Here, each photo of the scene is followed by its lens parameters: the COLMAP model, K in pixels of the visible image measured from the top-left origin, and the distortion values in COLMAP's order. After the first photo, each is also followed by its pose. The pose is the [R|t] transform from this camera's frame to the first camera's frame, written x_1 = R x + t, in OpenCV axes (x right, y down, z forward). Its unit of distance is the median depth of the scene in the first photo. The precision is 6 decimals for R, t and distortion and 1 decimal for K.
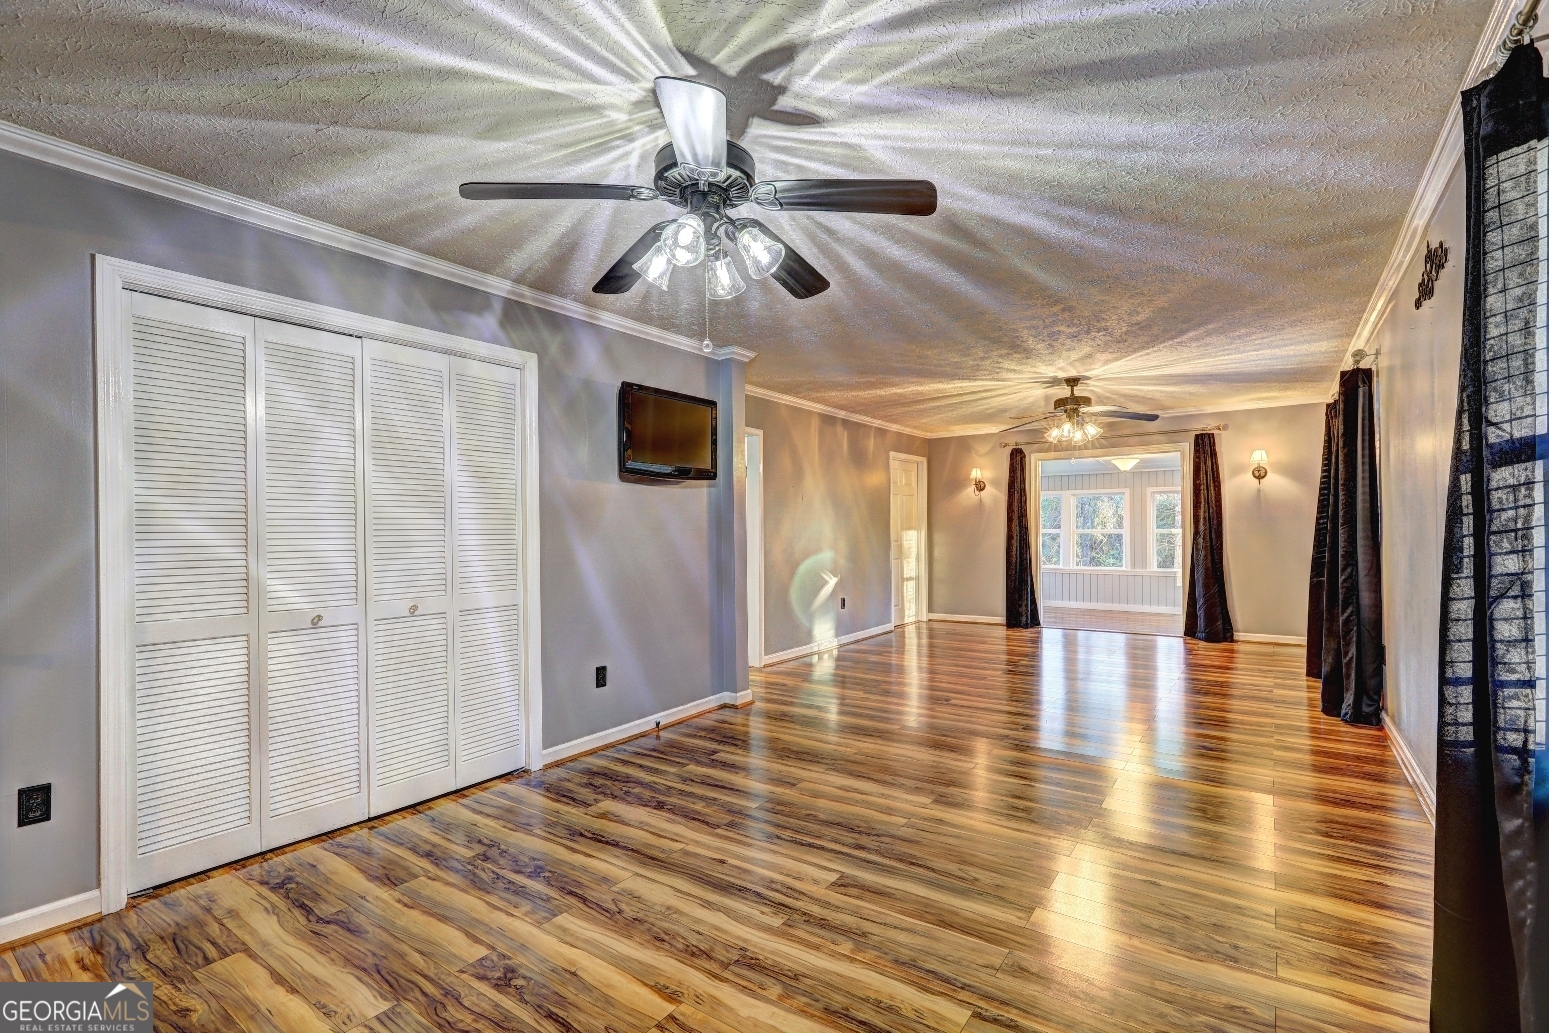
lens RADIAL K [[703.6, 0, 776.8], [0, 703.6, 527.4], [0, 0, 1]] dist [0.005694, 0.001229]
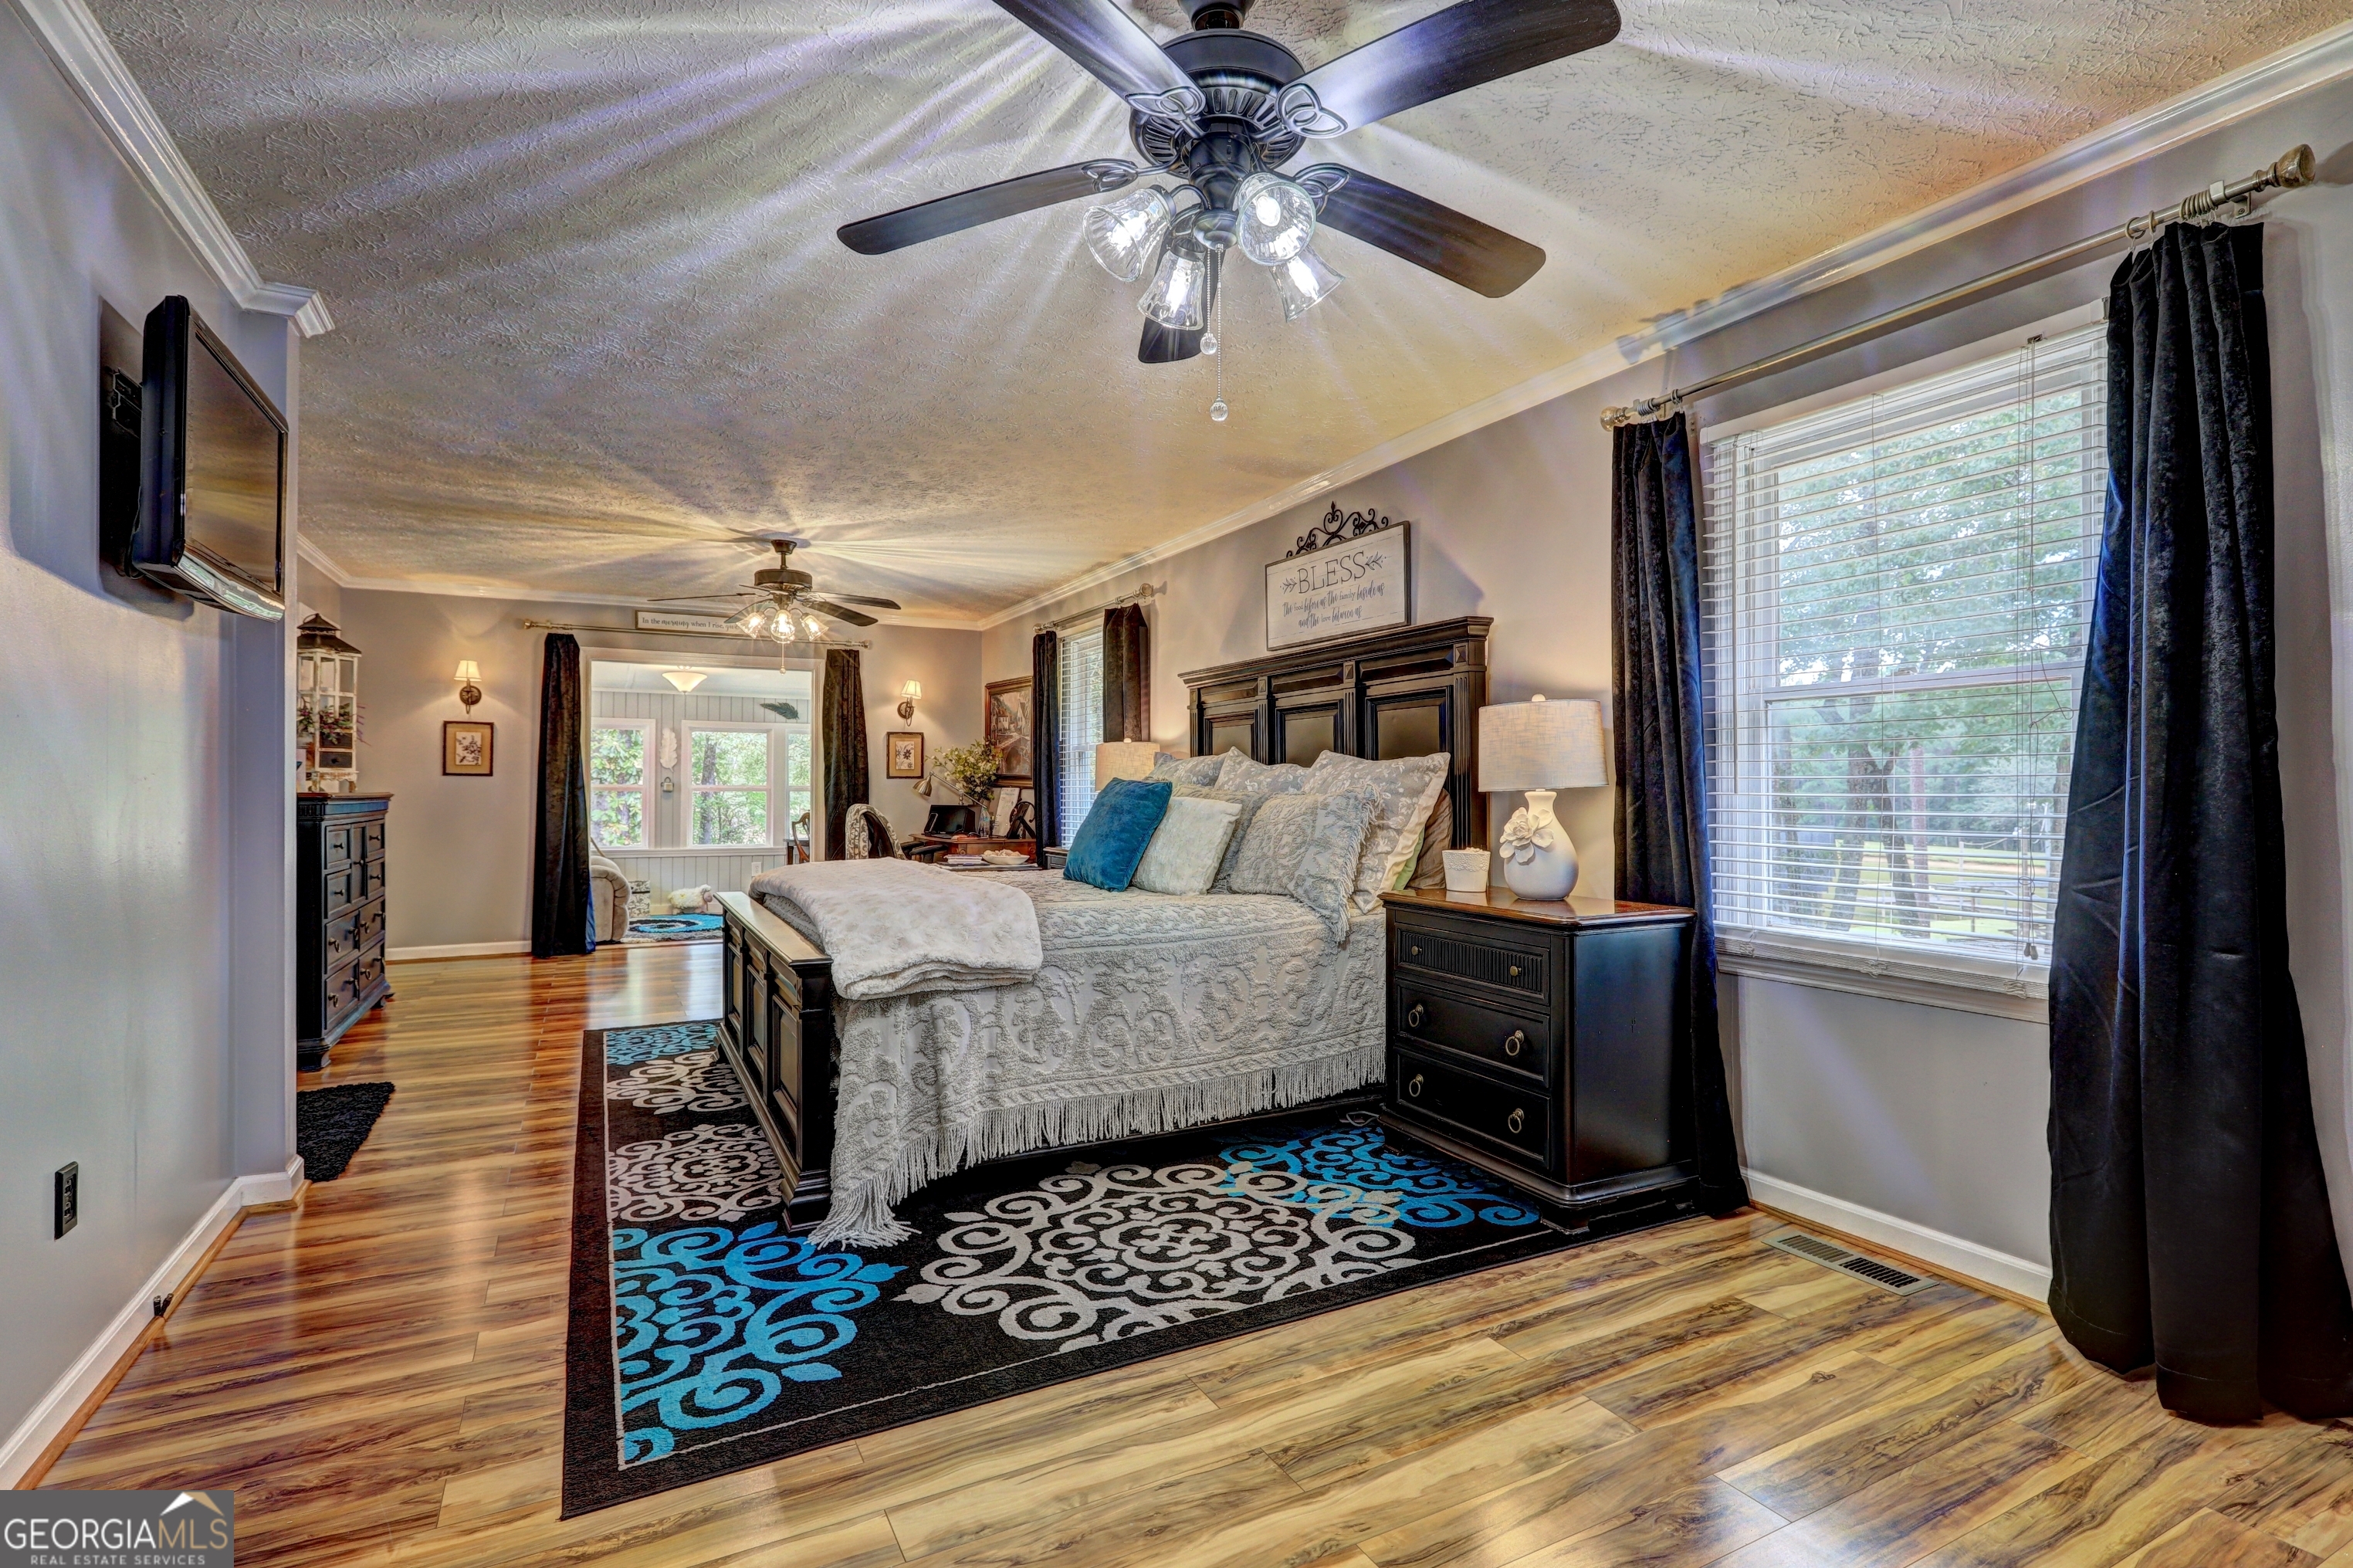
lens RADIAL K [[1122.2, 0, 1179.9], [0, 1122.2, 781.0], [0, 0, 1]] dist [0.002028, 0.000063]
pose [[0.452425, 0.015290, 0.891672, -0.250891], [-0.009283, 0.999880, -0.012435, 0.012108], [-0.891754, -0.002651, 0.452512, 0.170174]]
